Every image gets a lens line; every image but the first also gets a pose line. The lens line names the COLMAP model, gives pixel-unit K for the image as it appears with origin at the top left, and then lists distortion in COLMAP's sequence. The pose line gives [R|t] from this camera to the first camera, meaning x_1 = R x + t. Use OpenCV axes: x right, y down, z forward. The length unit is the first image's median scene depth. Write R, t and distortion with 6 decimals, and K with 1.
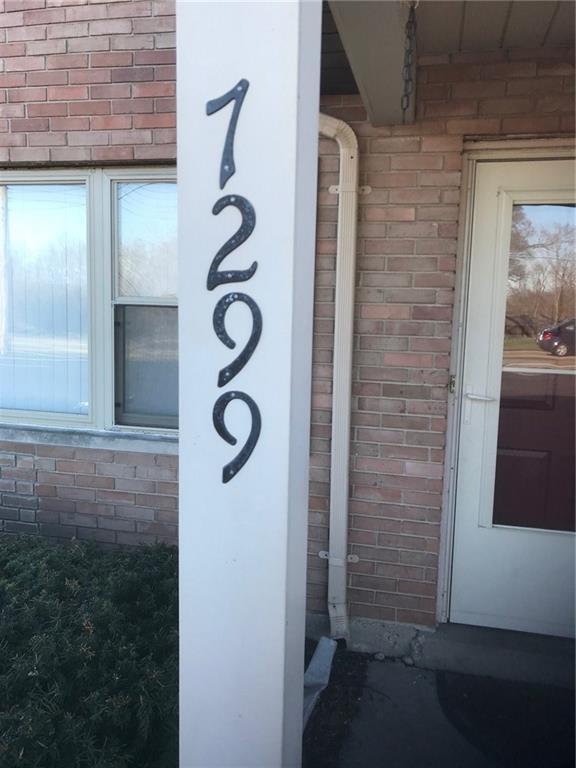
lens RADIAL K [[638.5, 0, 288.2], [0, 638.5, 384.6], [0, 0, 1]] dist [0.004173, 0.005935]
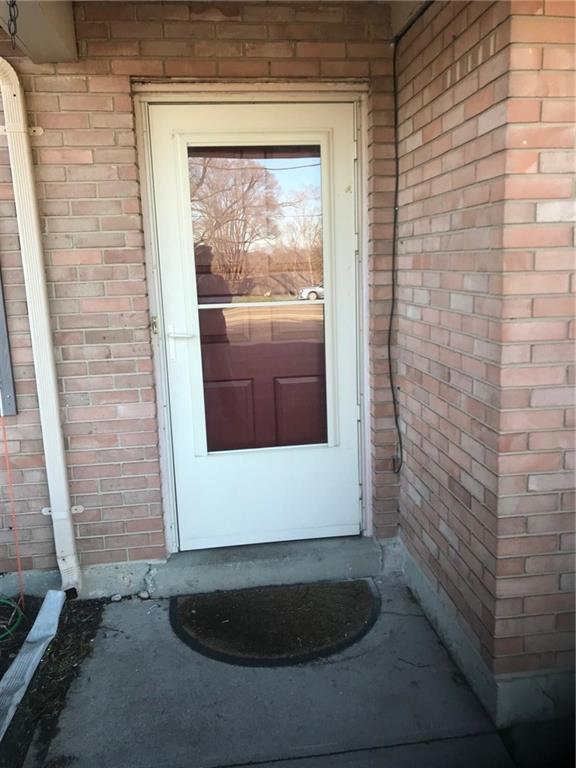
lens RADIAL K [[638.5, 0, 290.7], [0, 638.5, 383.4], [0, 0, 1]] dist [0.004173, 0.005935]
pose [[0.932549, -0.121126, 0.340120, 0.100935], [0.102308, 0.992085, 0.072799, 0.040325], [-0.346246, -0.033092, 0.937560, -0.047215]]
